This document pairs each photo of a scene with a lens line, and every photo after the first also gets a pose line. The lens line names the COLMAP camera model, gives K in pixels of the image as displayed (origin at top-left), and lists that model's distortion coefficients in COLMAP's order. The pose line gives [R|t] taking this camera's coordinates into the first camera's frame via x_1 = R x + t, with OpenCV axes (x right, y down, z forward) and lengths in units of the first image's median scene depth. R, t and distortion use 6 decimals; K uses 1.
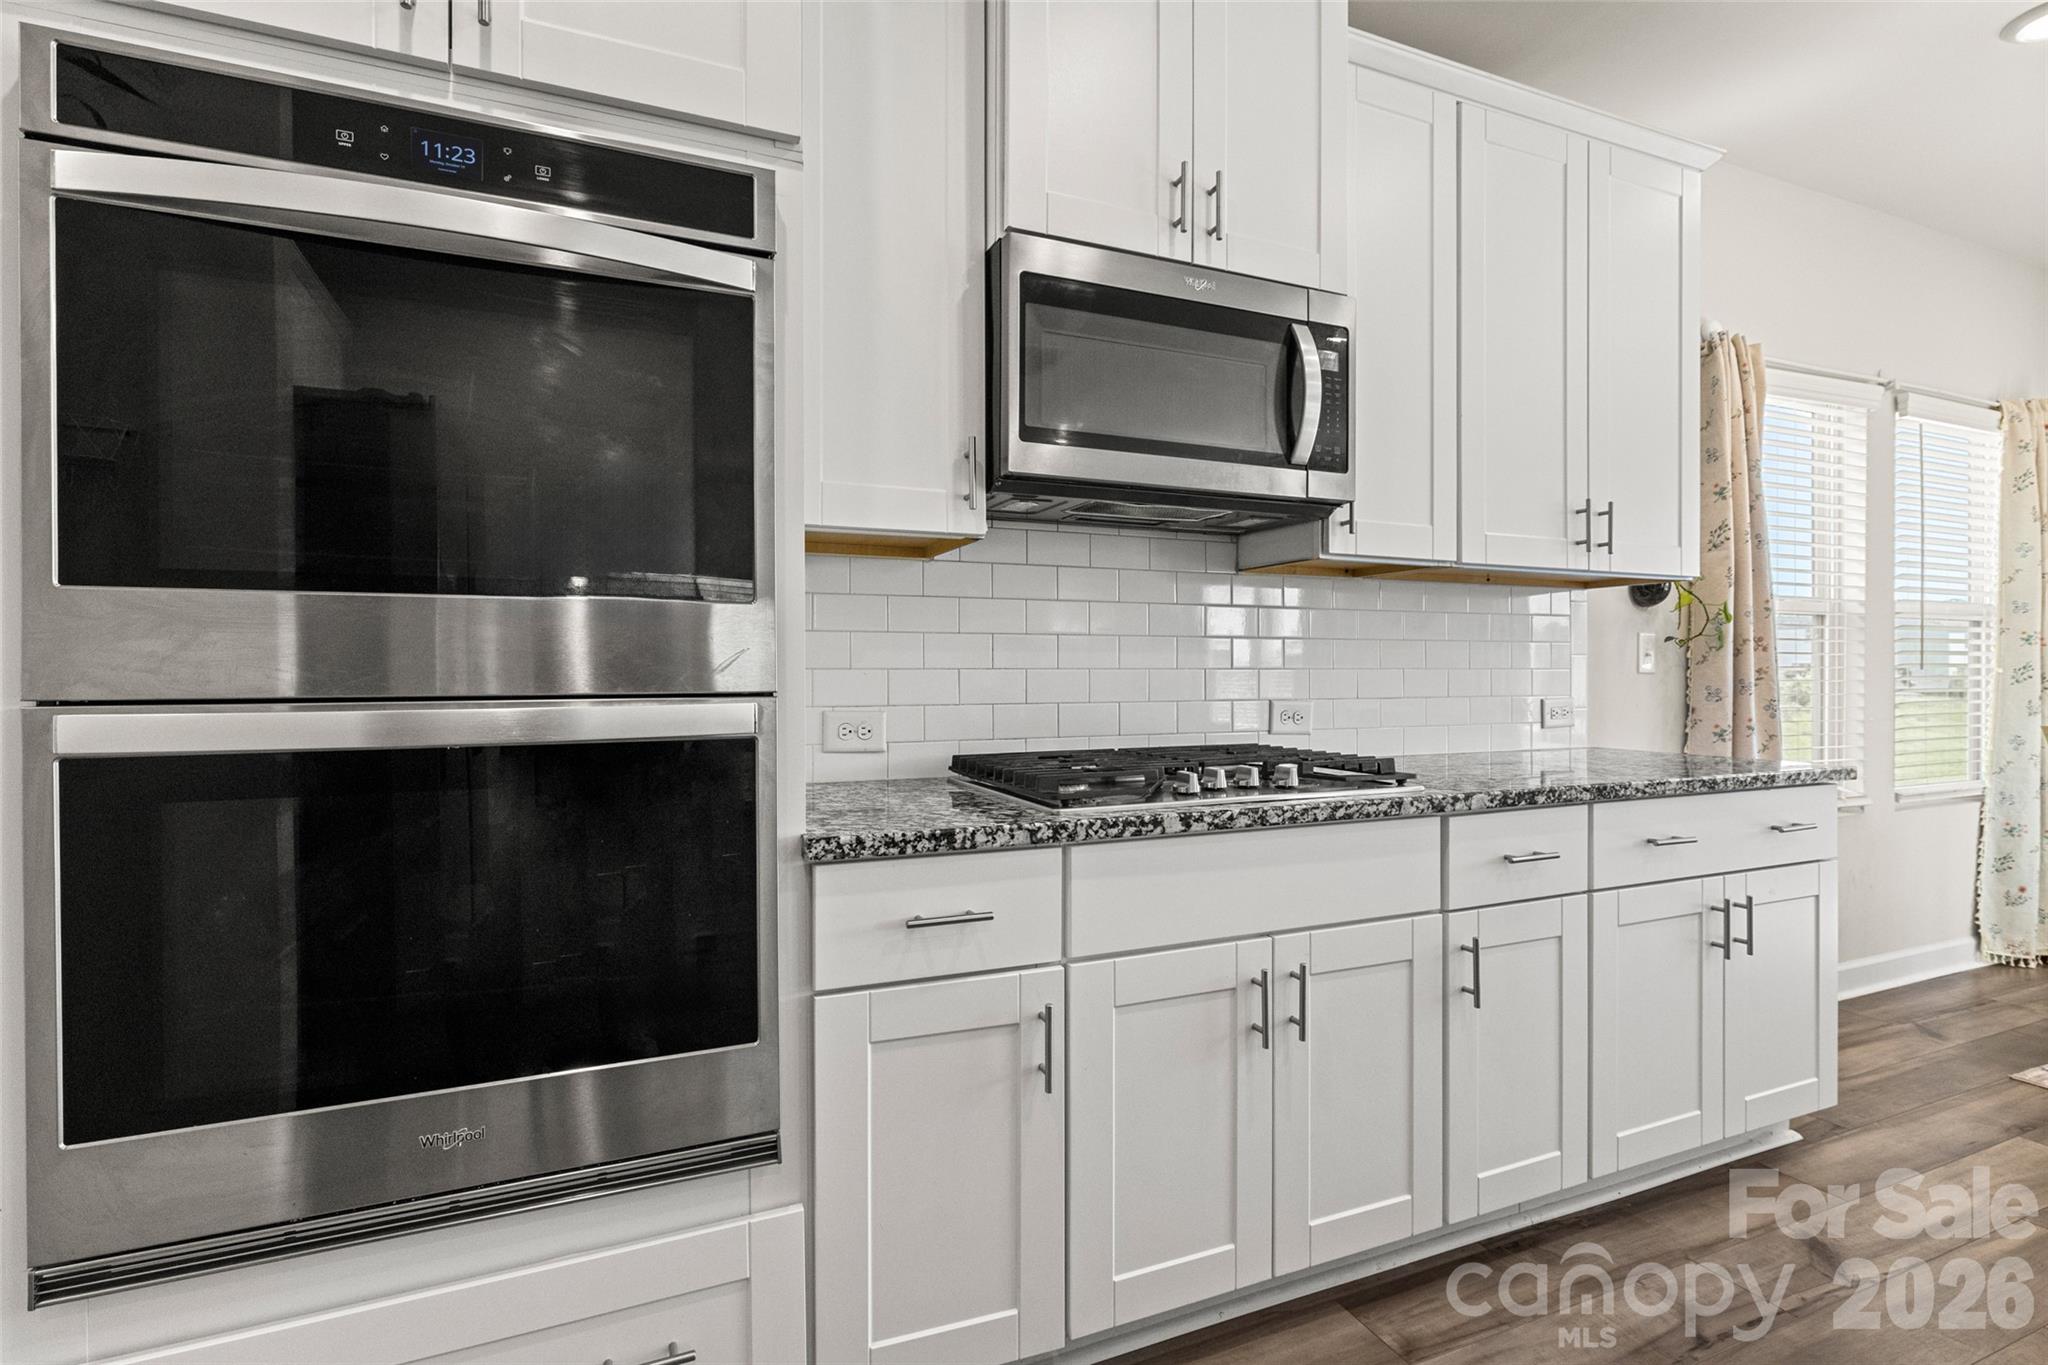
lens RADIAL K [[1009.6, 0, 1024.0], [0, 1009.6, 682.5], [0, 0, 1]] dist [0.001288, -0.000035]
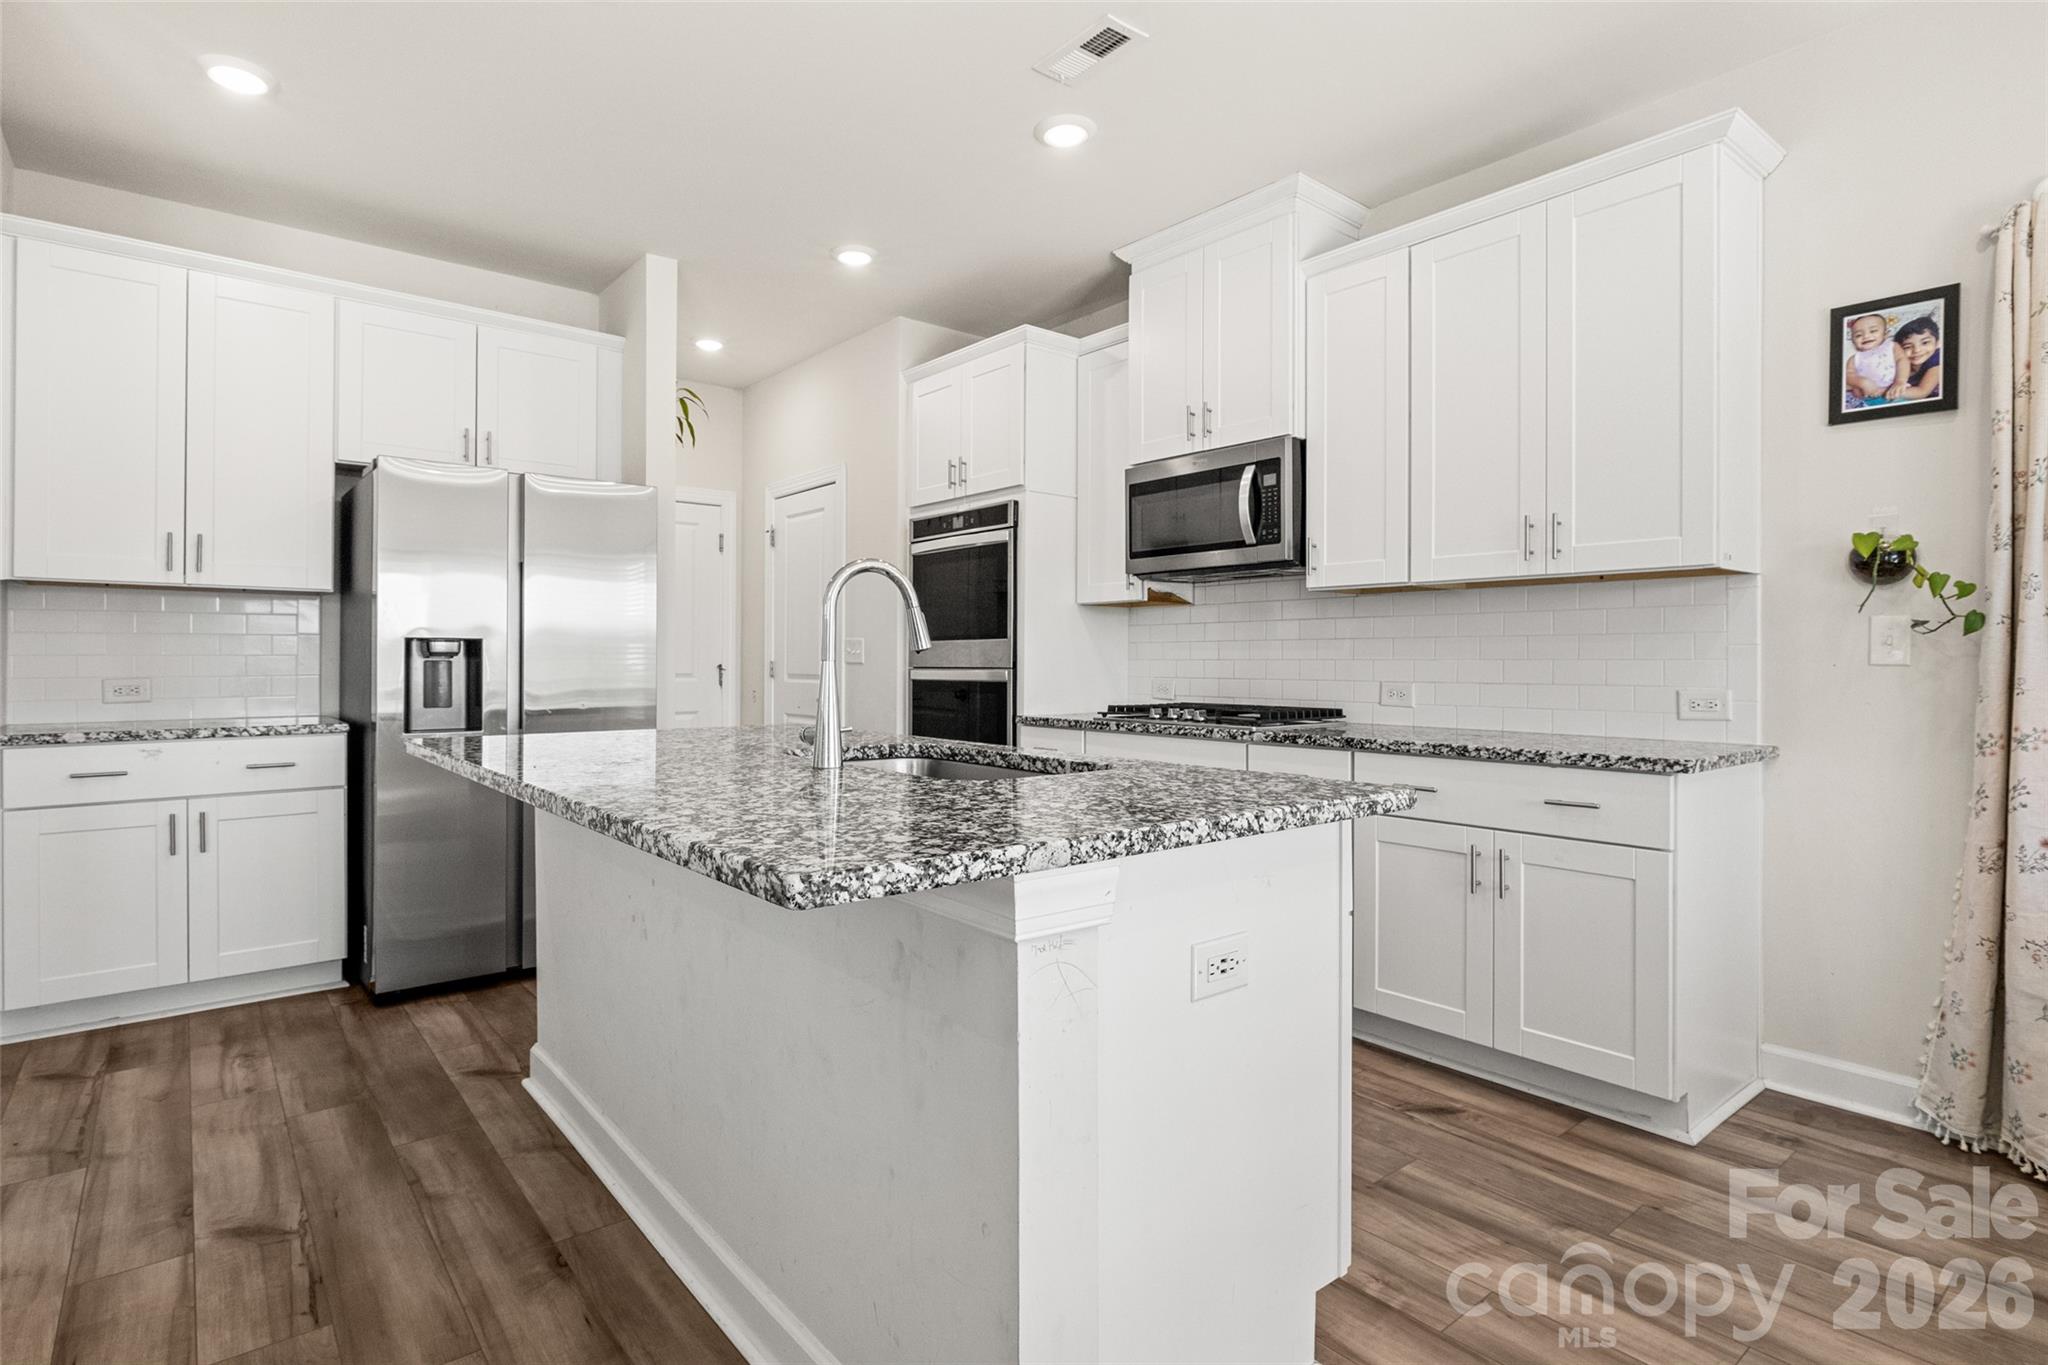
lens RADIAL K [[1031.9, 0, 1020.5], [0, 1031.9, 664.4], [0, 0, 1]] dist [-0.004577, -0.000390]
pose [[0.253405, 0.002394, -0.967357, 1.867336], [-0.015188, 0.999884, -0.001505, 0.003684], [0.967241, 0.015073, 0.253412, 0.151403]]
